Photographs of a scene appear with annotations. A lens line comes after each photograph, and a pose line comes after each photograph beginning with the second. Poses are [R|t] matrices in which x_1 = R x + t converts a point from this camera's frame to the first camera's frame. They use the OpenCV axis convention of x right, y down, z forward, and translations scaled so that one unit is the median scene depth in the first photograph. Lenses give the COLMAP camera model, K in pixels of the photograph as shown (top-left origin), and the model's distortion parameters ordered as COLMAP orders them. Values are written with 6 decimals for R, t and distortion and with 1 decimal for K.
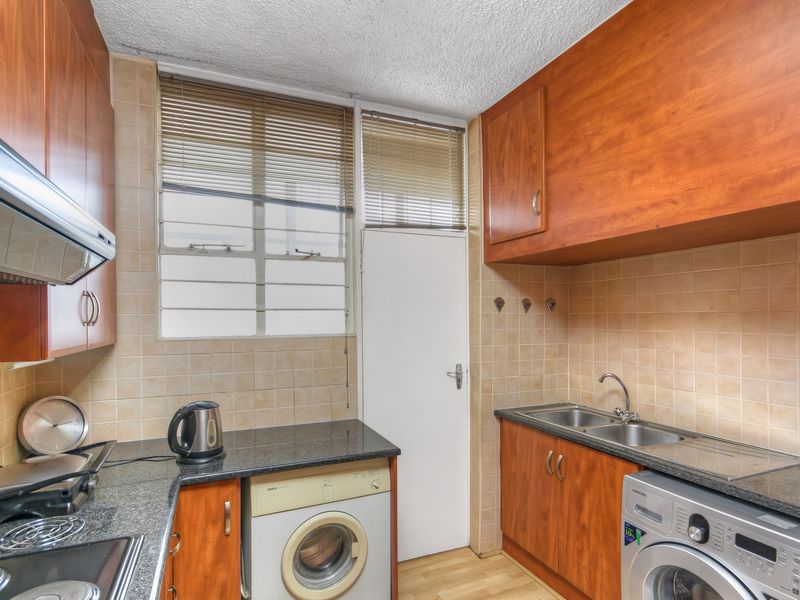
lens RADIAL K [[433.5, 0, 382.8], [0, 433.5, 316.2], [0, 0, 1]] dist [0.022948, 0.001698]
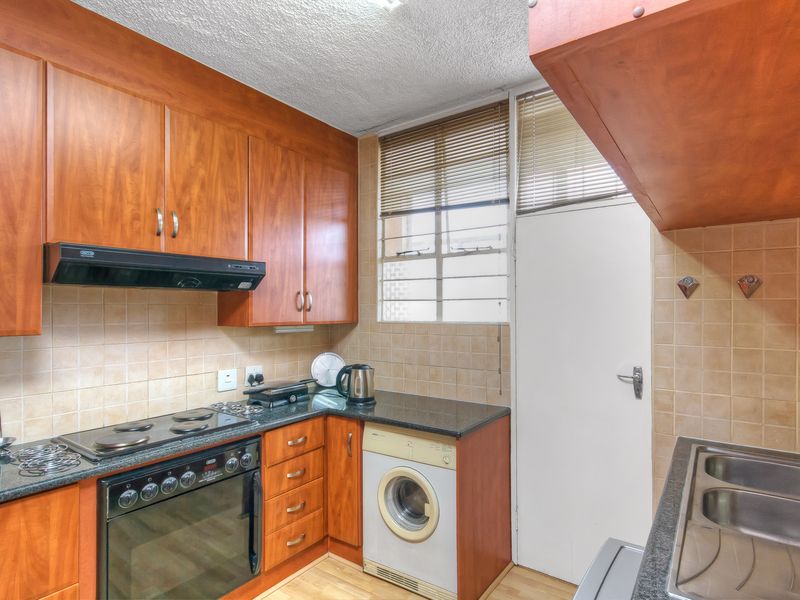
lens RADIAL K [[433.5, 0, 399.8], [0, 433.5, 305.0], [0, 0, 1]] dist [0.022948, 0.001698]
pose [[0.541277, -0.004256, -0.840834, 0.675822], [0.001099, 0.999990, -0.004354, 0.004020], [0.840844, 0.001433, 0.541276, 0.253824]]
